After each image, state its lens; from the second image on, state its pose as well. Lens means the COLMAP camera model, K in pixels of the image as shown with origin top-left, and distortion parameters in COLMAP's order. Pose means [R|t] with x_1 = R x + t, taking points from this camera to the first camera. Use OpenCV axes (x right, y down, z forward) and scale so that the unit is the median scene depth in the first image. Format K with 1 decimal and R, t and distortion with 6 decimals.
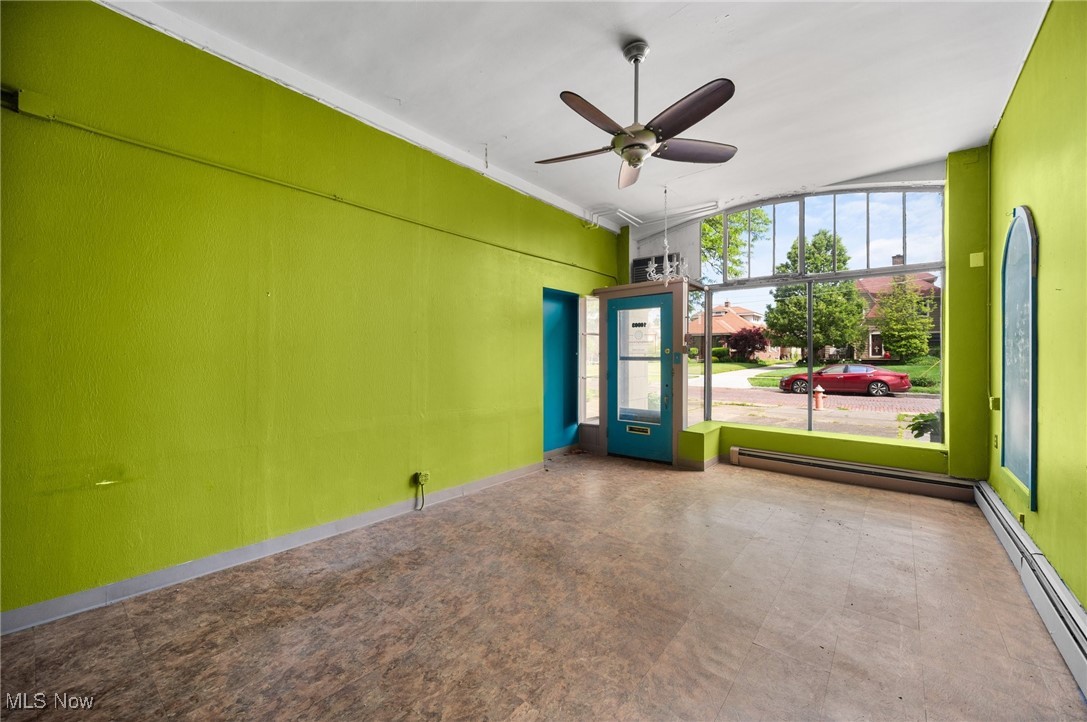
lens RADIAL K [[430.4, 0, 547.6], [0, 430.4, 351.7], [0, 0, 1]] dist [-0.001641, -0.000800]
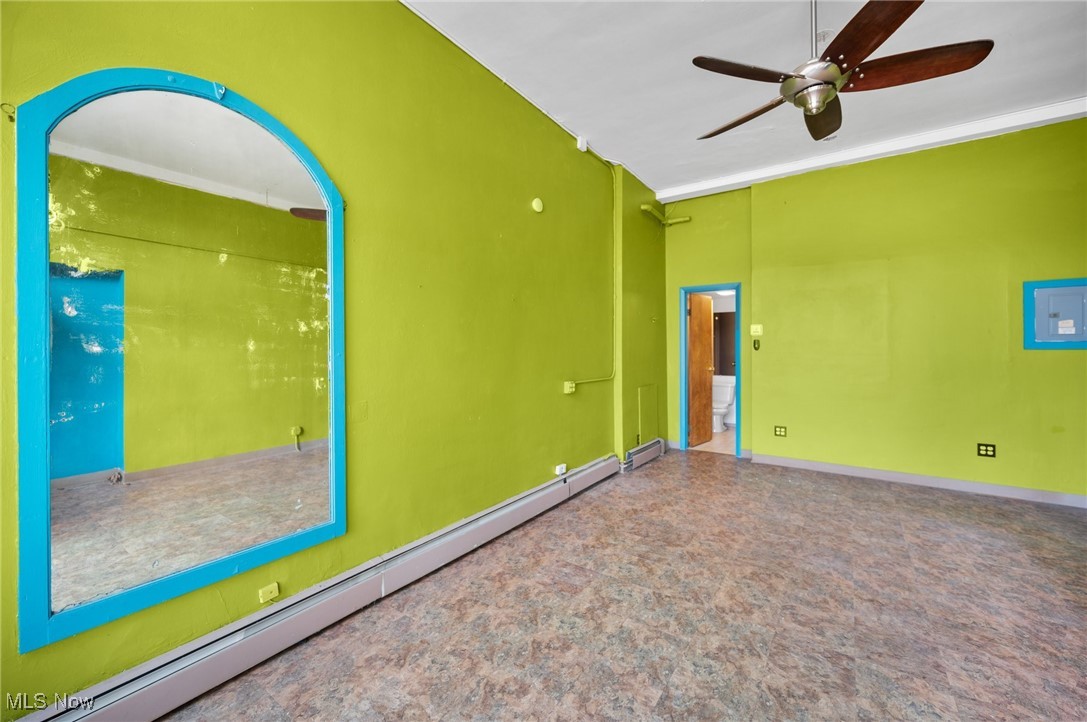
lens RADIAL K [[430.4, 0, 547.6], [0, 430.4, 351.7], [0, 0, 1]] dist [-0.001641, -0.000800]
pose [[-0.997178, 0.000545, -0.075071, 0.431786], [0.000706, 0.999997, -0.002124, 0.012197], [0.075070, -0.002171, -0.997176, 0.992721]]
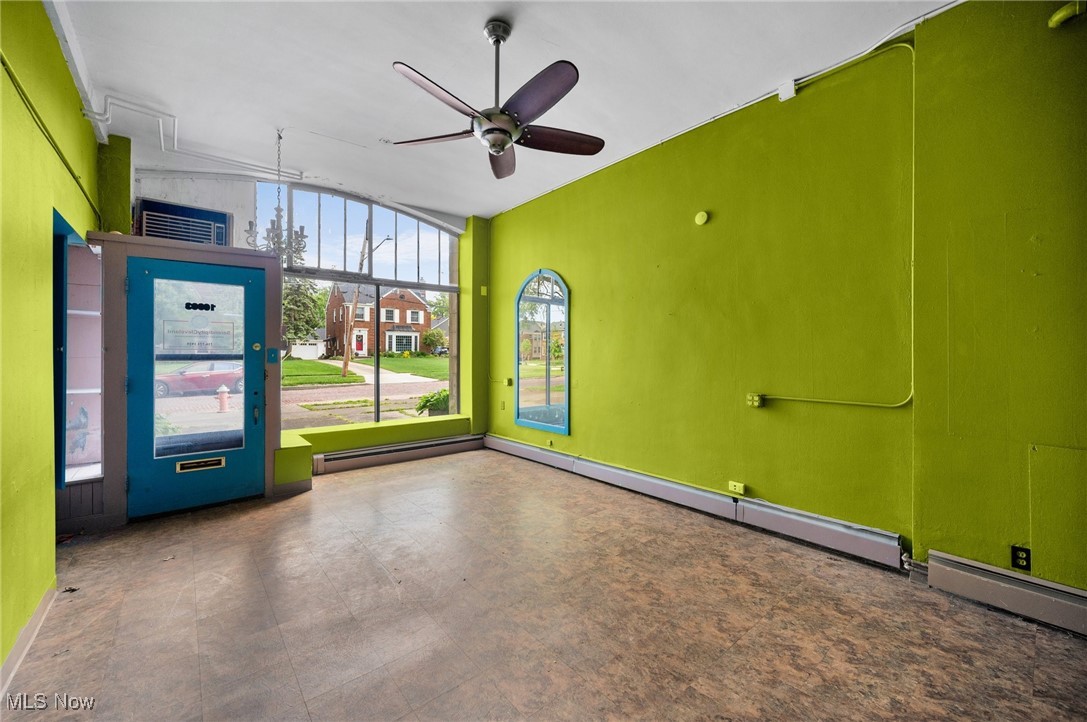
lens RADIAL K [[430.4, 0, 547.6], [0, 430.4, 351.7], [0, 0, 1]] dist [-0.001641, -0.000800]
pose [[0.176077, 0.002377, 0.984374, -0.398914], [-0.009582, 0.999954, -0.000701, 0.003138], [-0.984330, -0.009309, 0.176091, 0.406848]]
